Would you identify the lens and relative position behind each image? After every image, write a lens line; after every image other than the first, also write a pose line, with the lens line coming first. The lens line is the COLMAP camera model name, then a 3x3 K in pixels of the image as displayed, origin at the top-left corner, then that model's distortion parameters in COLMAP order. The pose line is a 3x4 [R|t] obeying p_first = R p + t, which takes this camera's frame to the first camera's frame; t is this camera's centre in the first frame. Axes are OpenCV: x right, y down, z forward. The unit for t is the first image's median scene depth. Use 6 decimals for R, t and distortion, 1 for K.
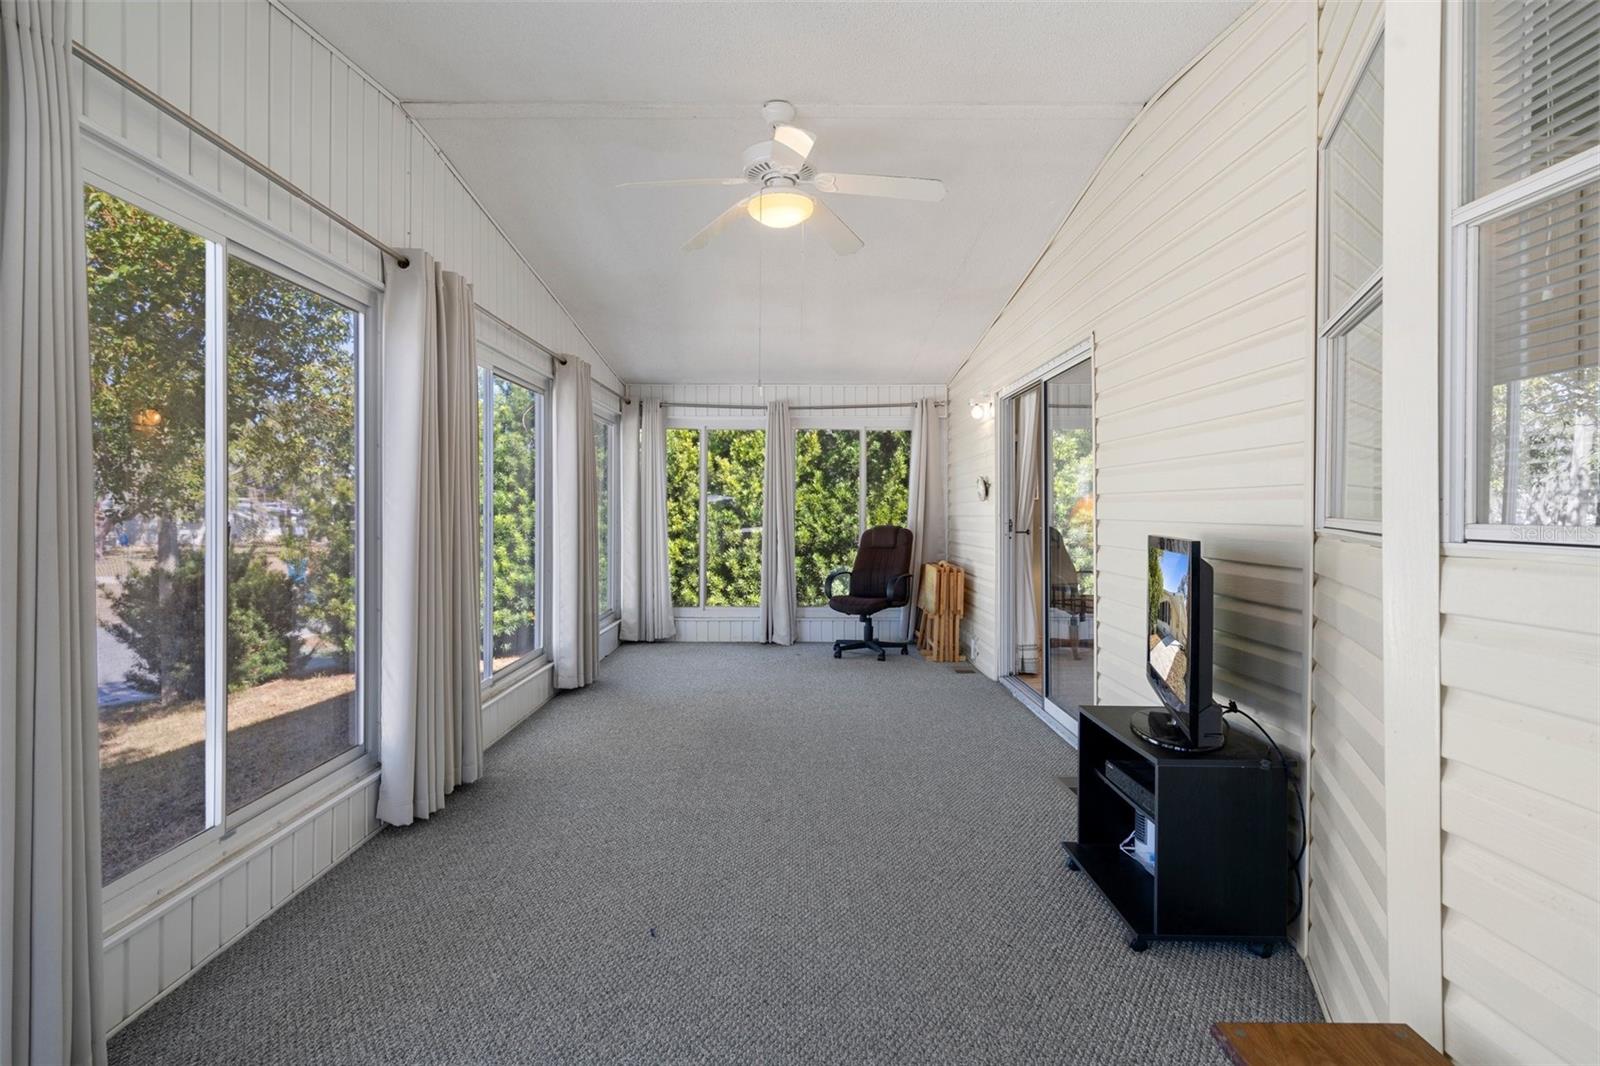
lens RADIAL K [[814.1, 0, 784.4], [0, 814.1, 510.2], [0, 0, 1]] dist [-0.000624, 0.001605]
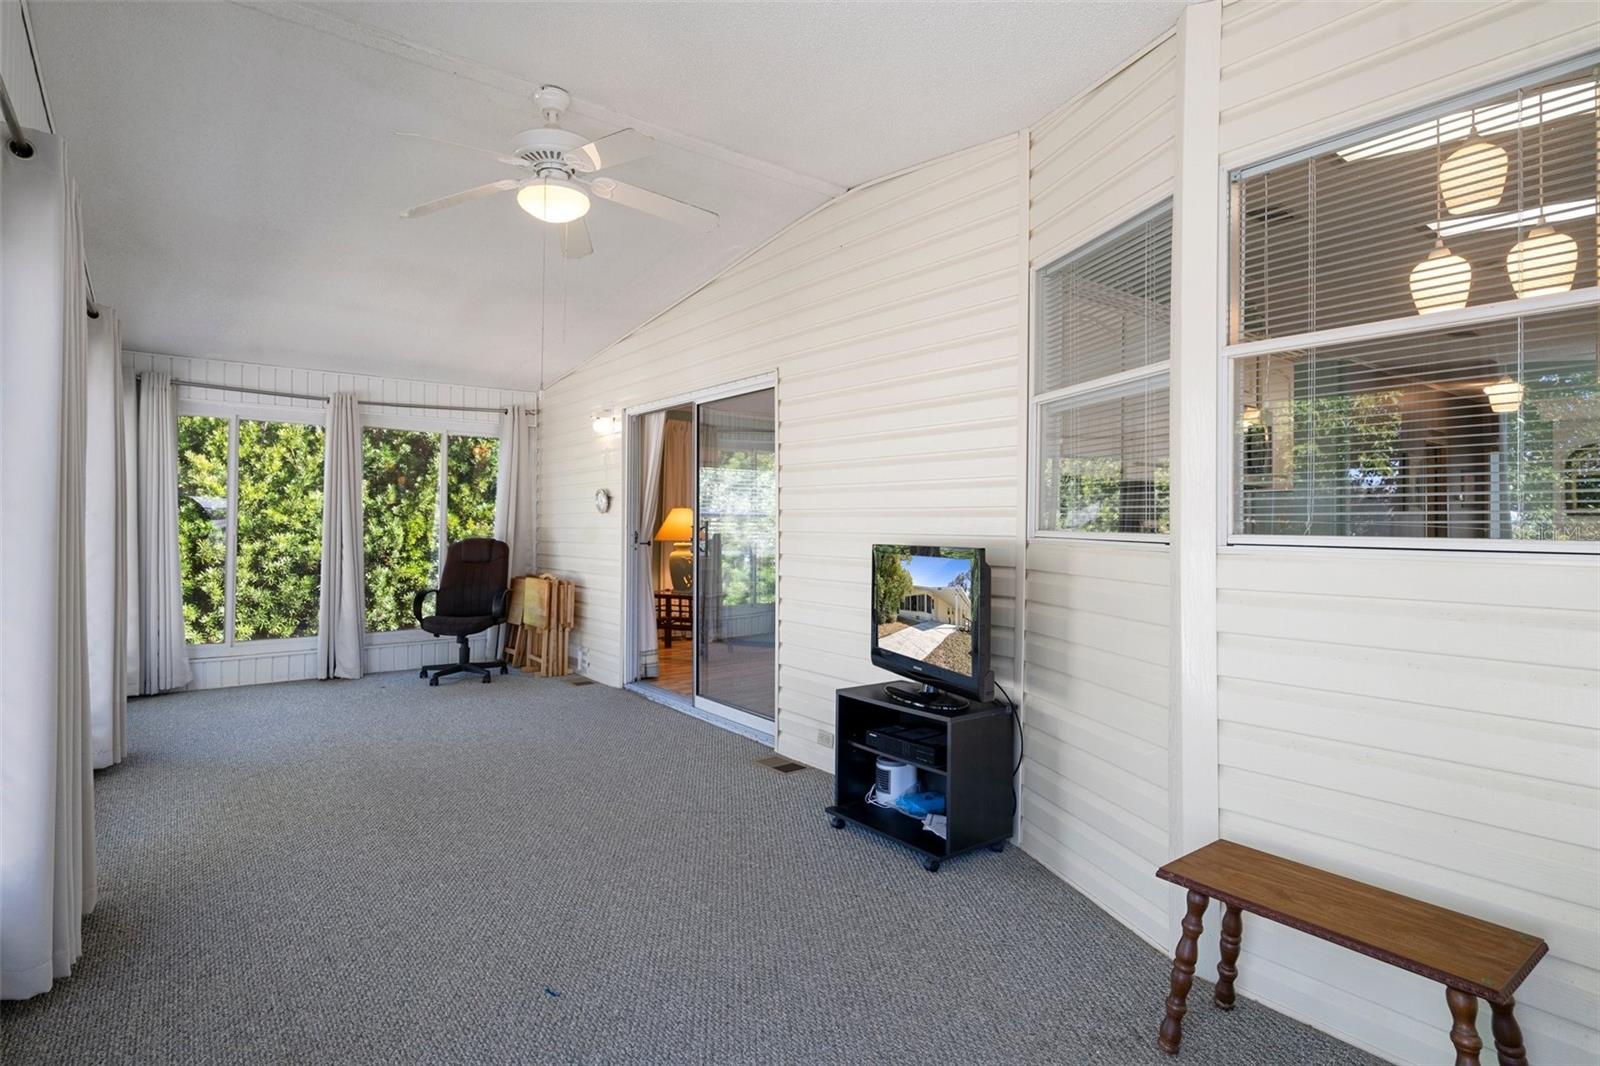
lens RADIAL K [[811.0, 0, 808.2], [0, 811.0, 517.1], [0, 0, 1]] dist [-0.000620, 0.001247]
pose [[0.790331, 0.008616, 0.612620, -0.153610], [-0.005358, 0.999960, -0.007152, -0.000555], [-0.612657, 0.002370, 0.790345, 0.036367]]
